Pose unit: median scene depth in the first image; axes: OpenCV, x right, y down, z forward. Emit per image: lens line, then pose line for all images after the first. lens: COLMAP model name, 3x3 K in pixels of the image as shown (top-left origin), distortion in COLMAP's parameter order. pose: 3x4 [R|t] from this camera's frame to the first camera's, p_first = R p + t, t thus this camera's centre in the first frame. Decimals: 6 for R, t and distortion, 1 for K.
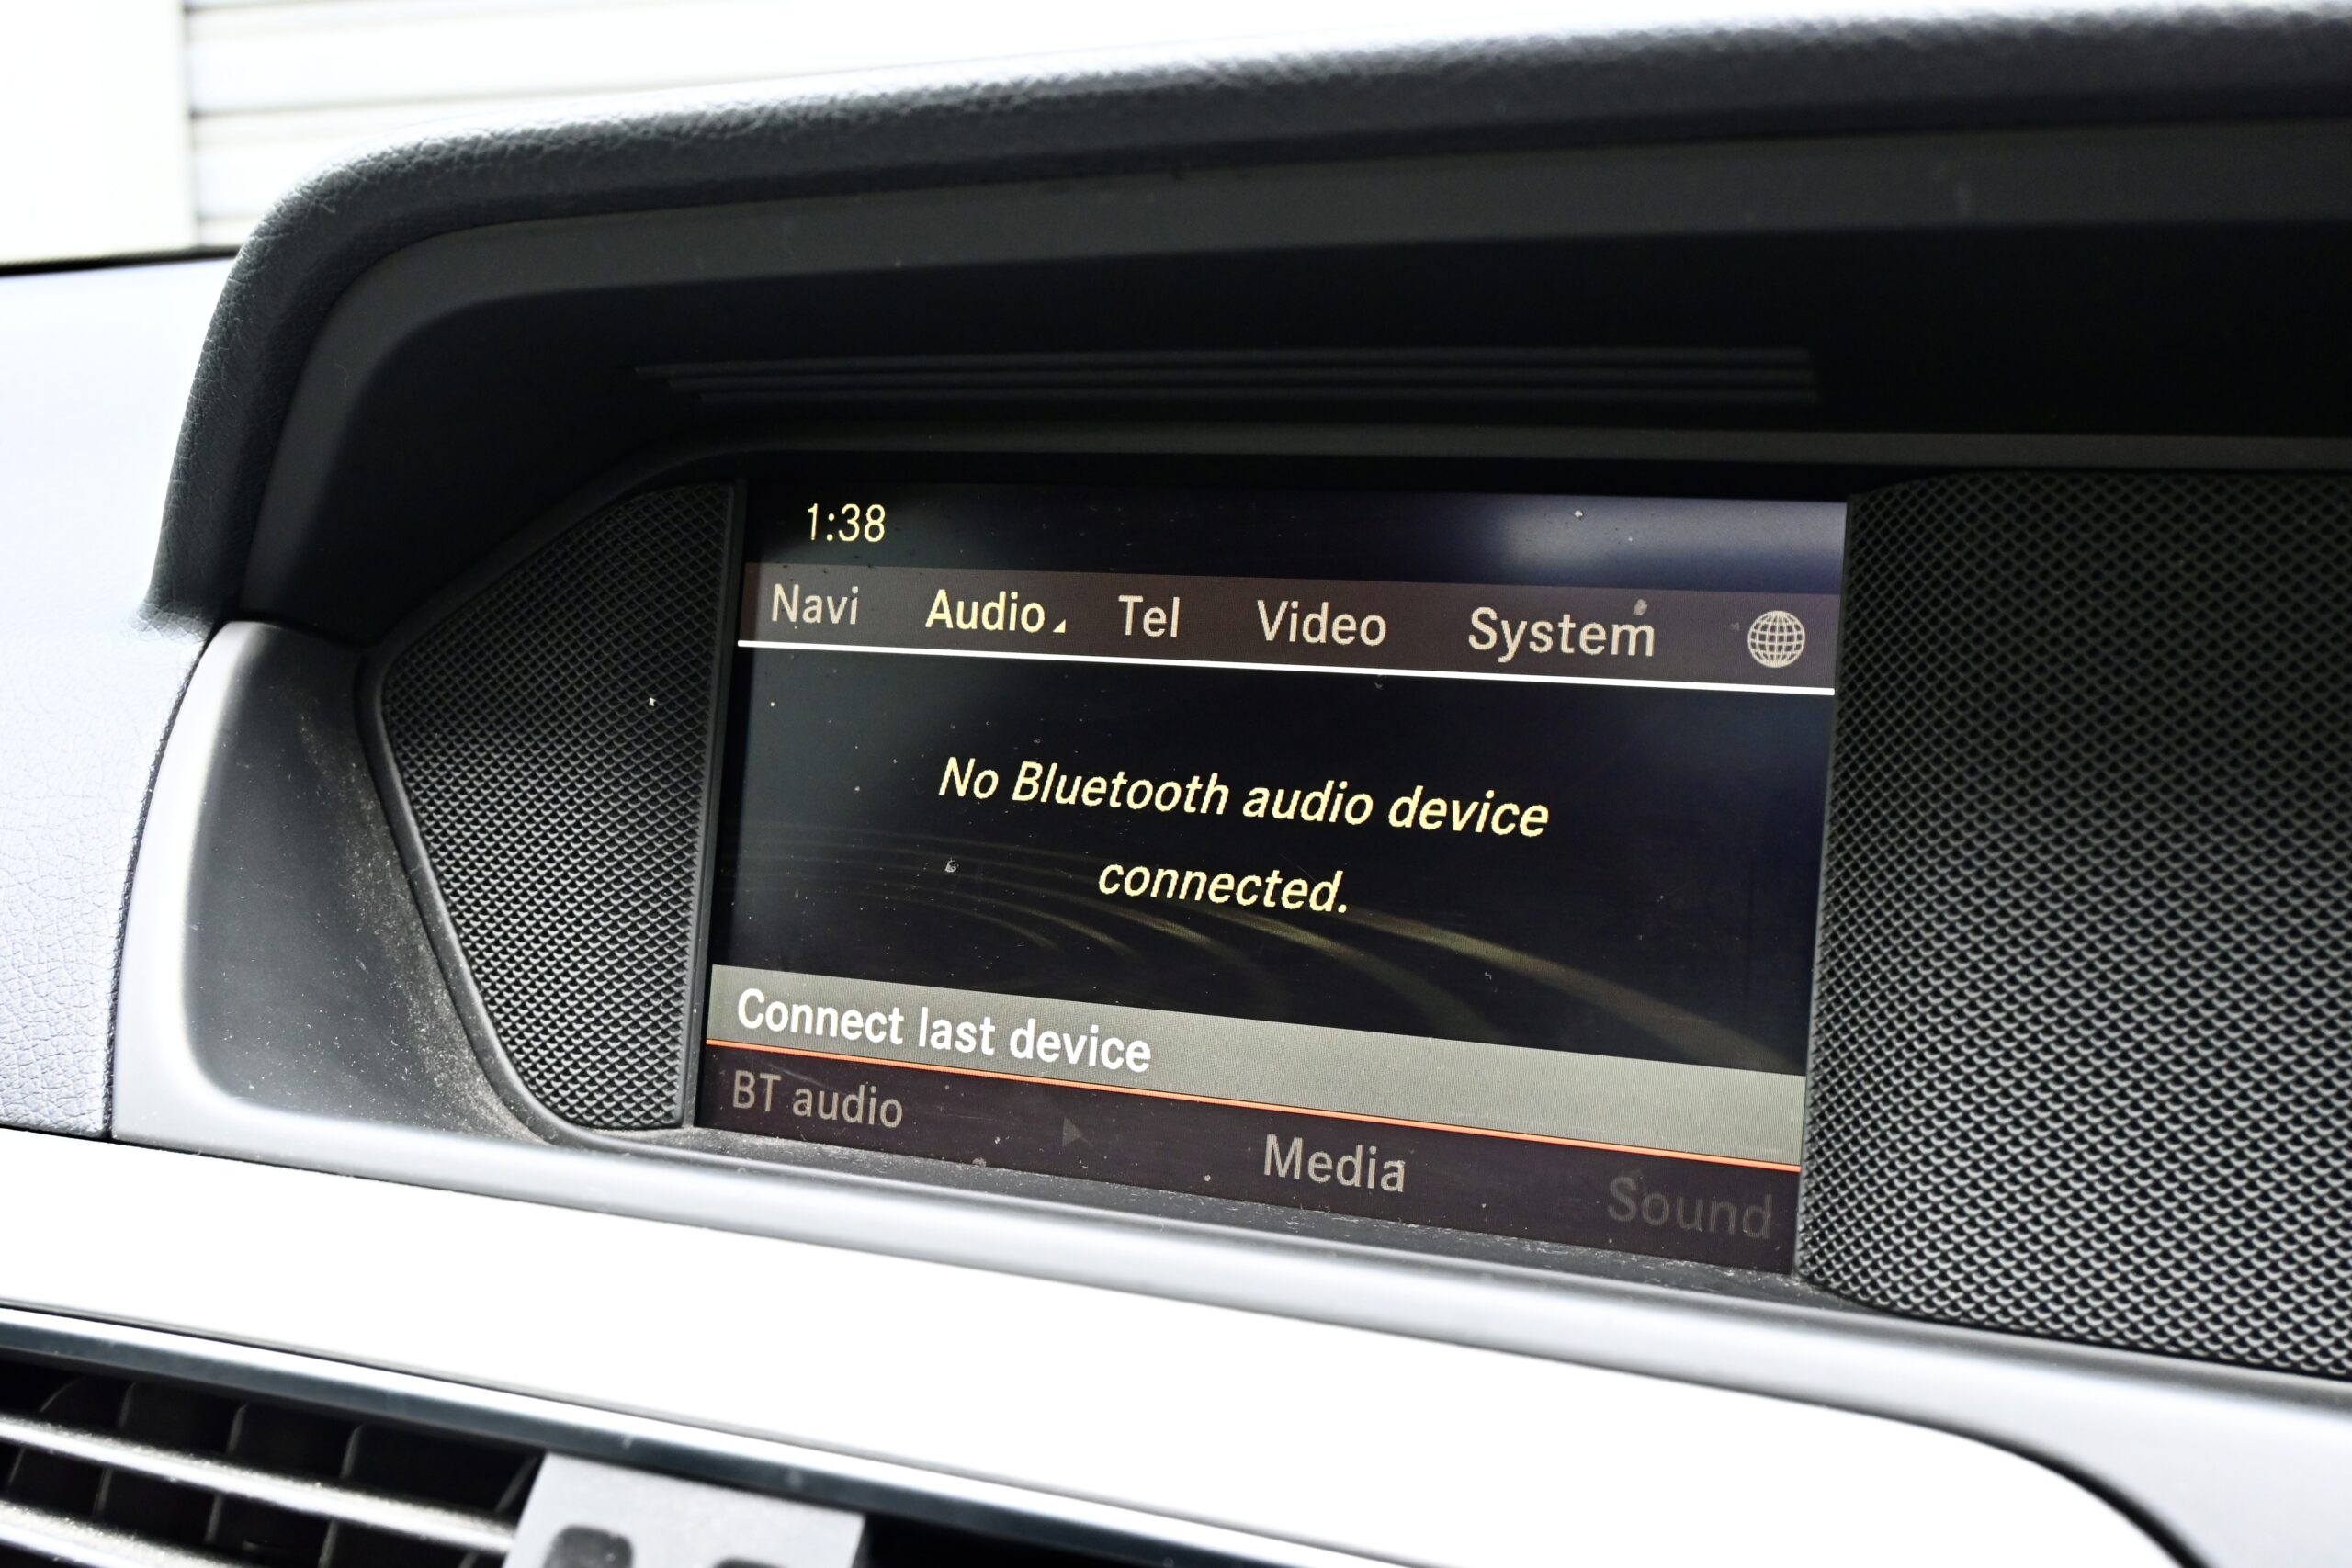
lens RADIAL K [[2697.3, 0, 1162.2], [0, 2697.3, 789.4], [0, 0, 1]] dist [-0.051440, 0.000000]
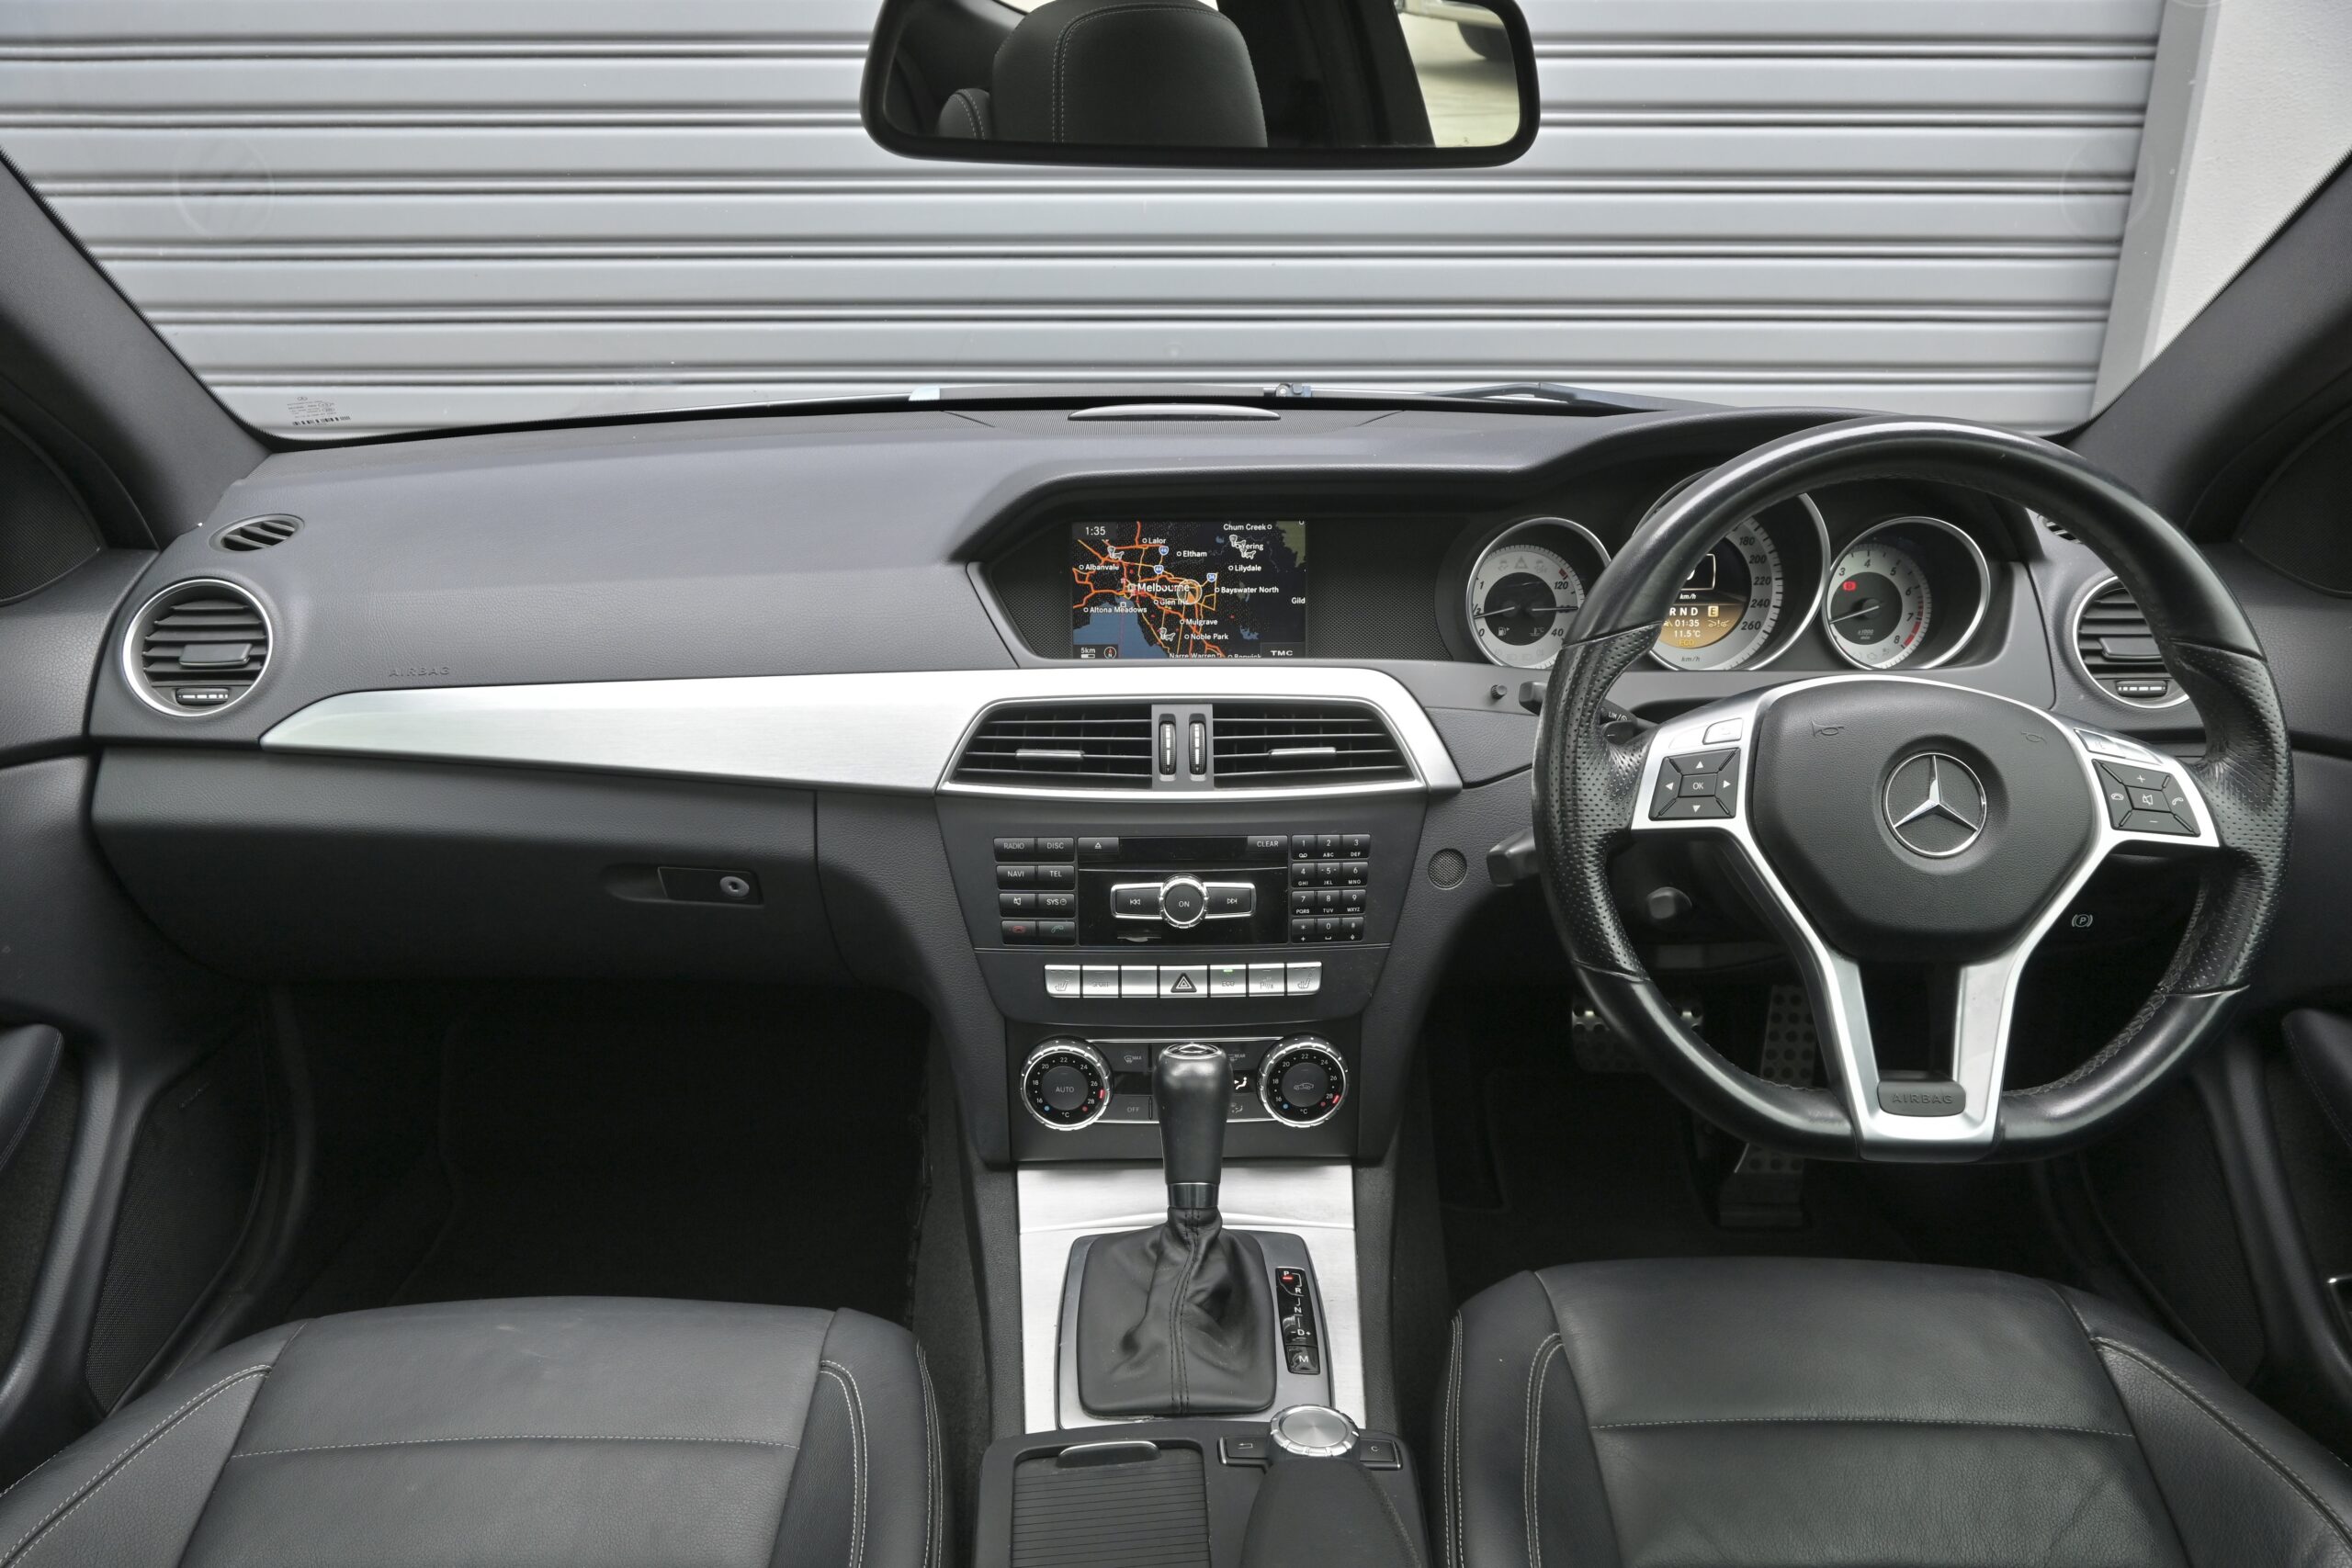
lens RADIAL K [[1617.2, 0, 1162.9], [0, 1617.2, 777.7], [0, 0, 1]] dist [0.001025, -0.000163]
pose [[0.895497, -0.134168, 0.424364, -1.576250], [0.064796, 0.982623, 0.173937, -0.197594], [-0.440326, -0.128263, 0.888629, -2.013429]]
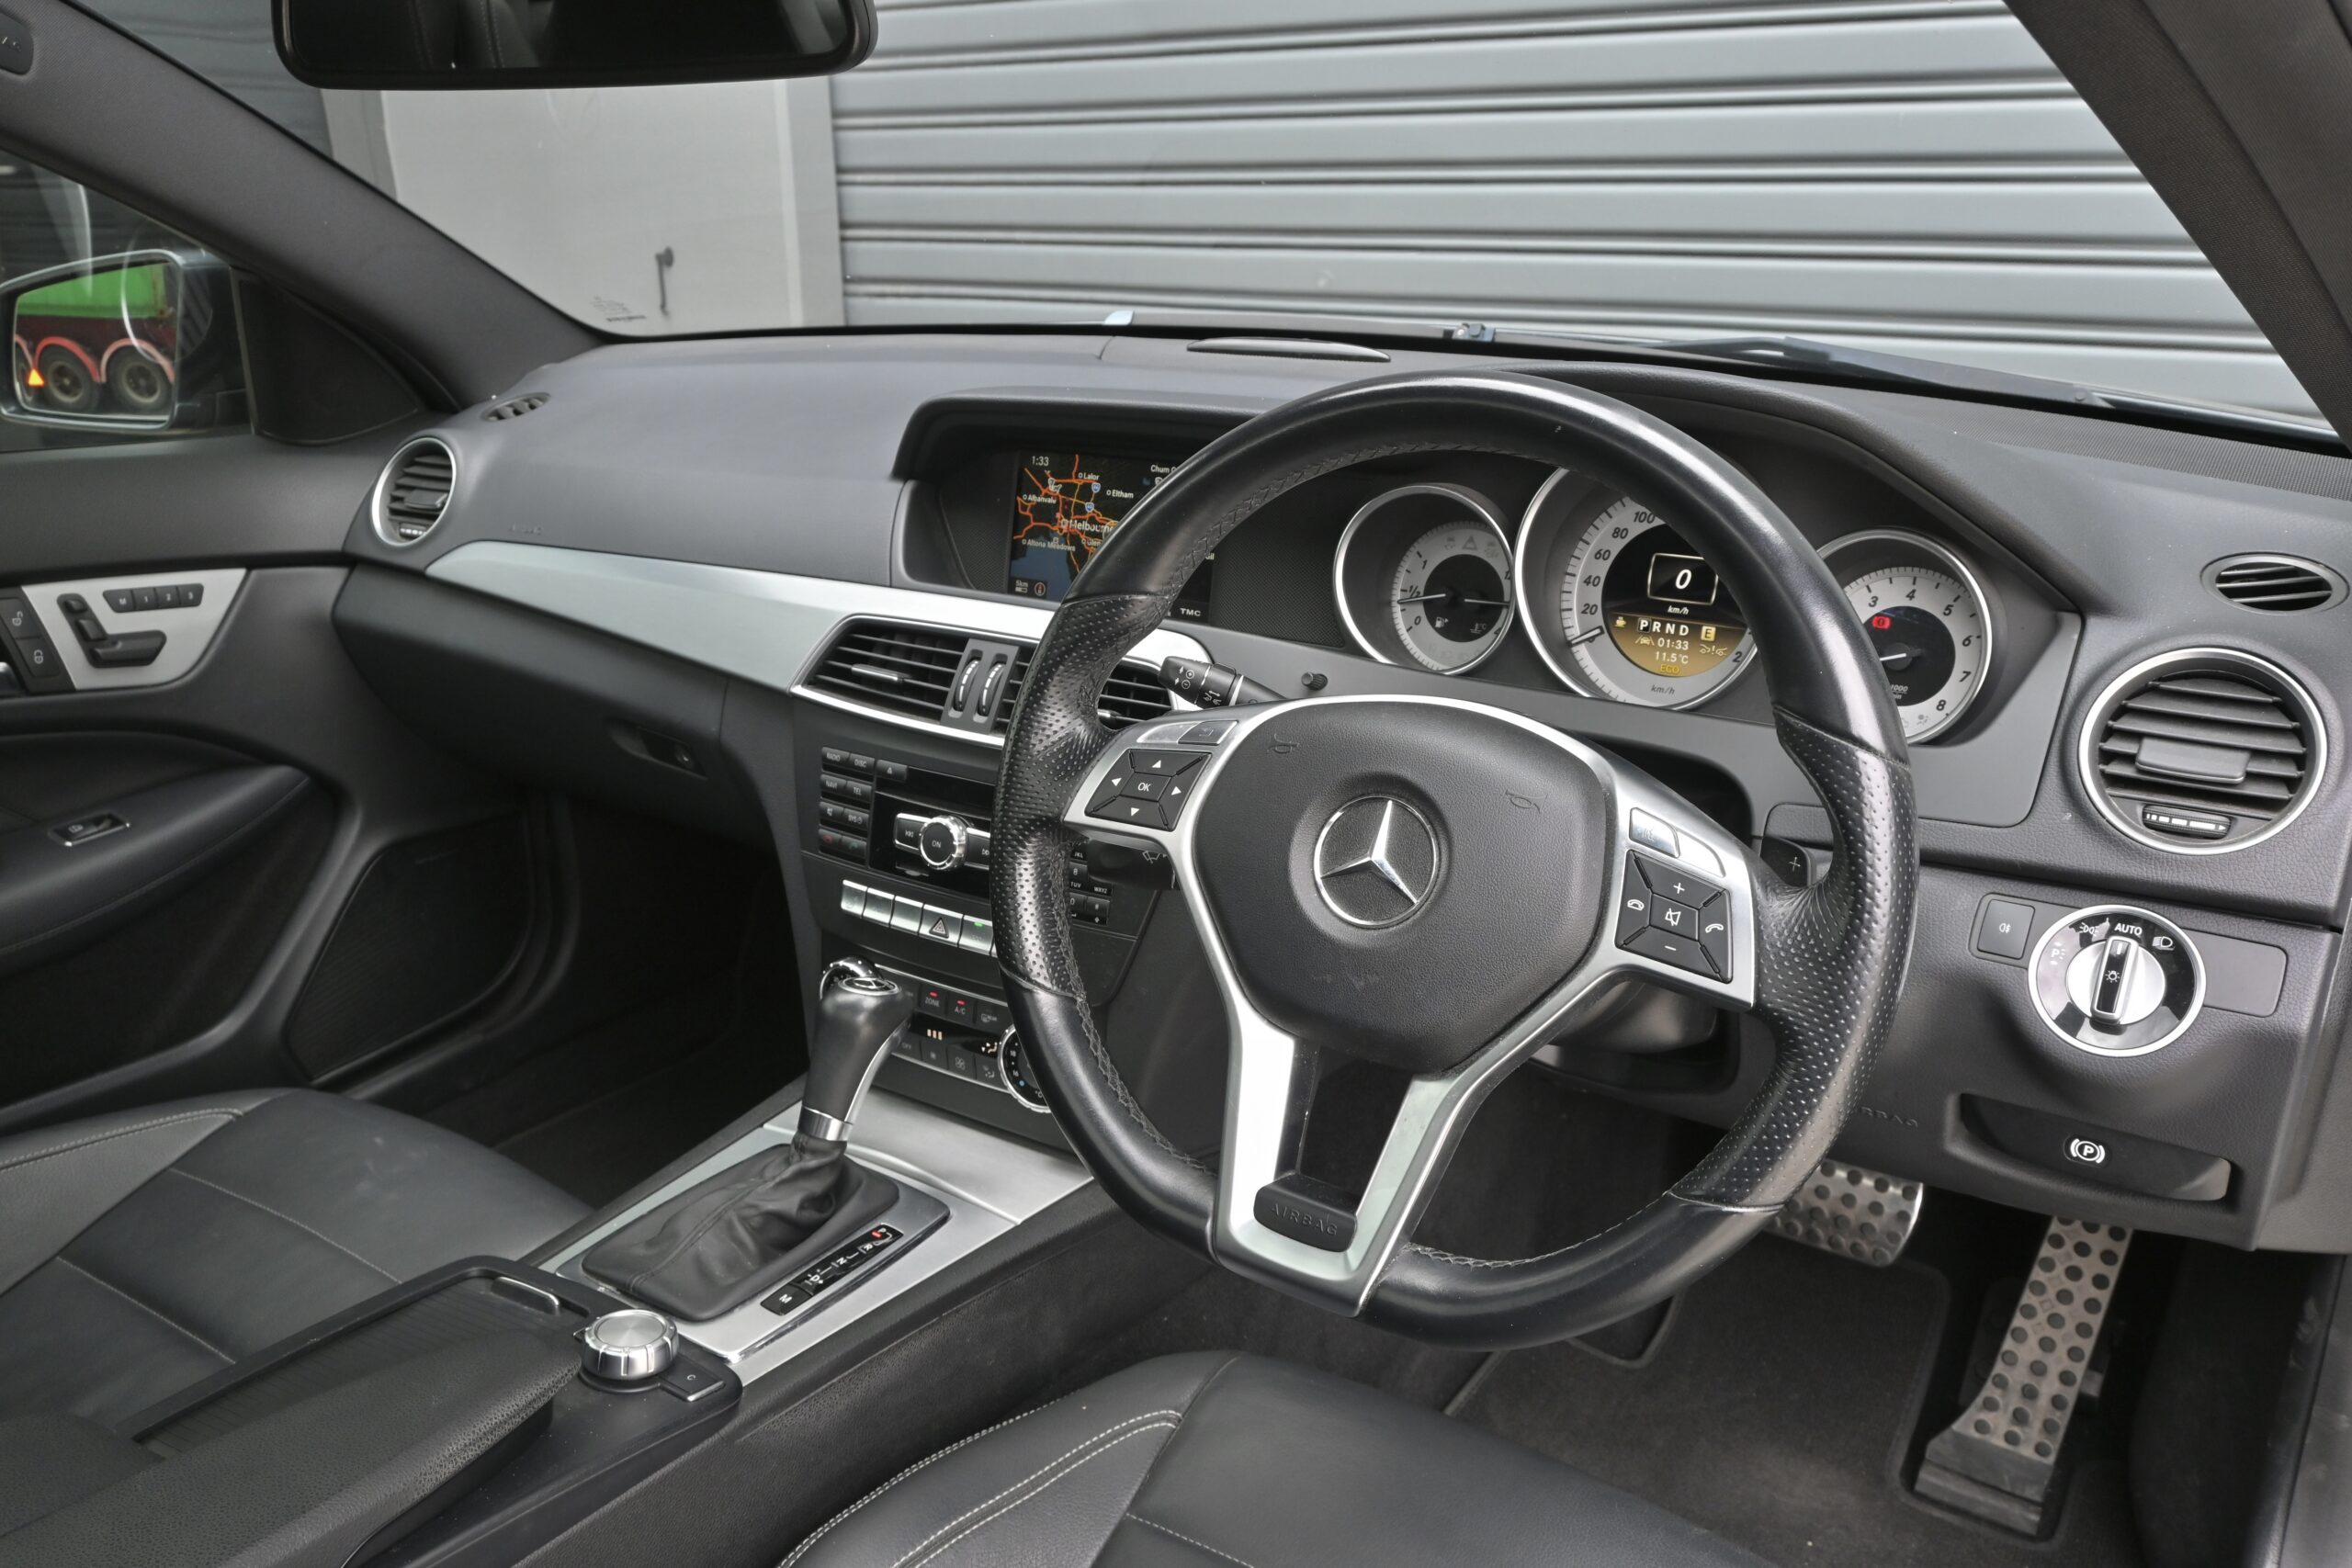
lens RADIAL K [[1815.5, 0, 1184.1], [0, 1815.5, 792.1], [0, 0, 1]] dist [0.011001, -0.015485]
pose [[0.989861, 0.047327, -0.133922, 0.689369], [-0.023977, 0.985001, 0.170874, -0.095978], [0.140001, -0.165931, 0.976149, -2.521162]]
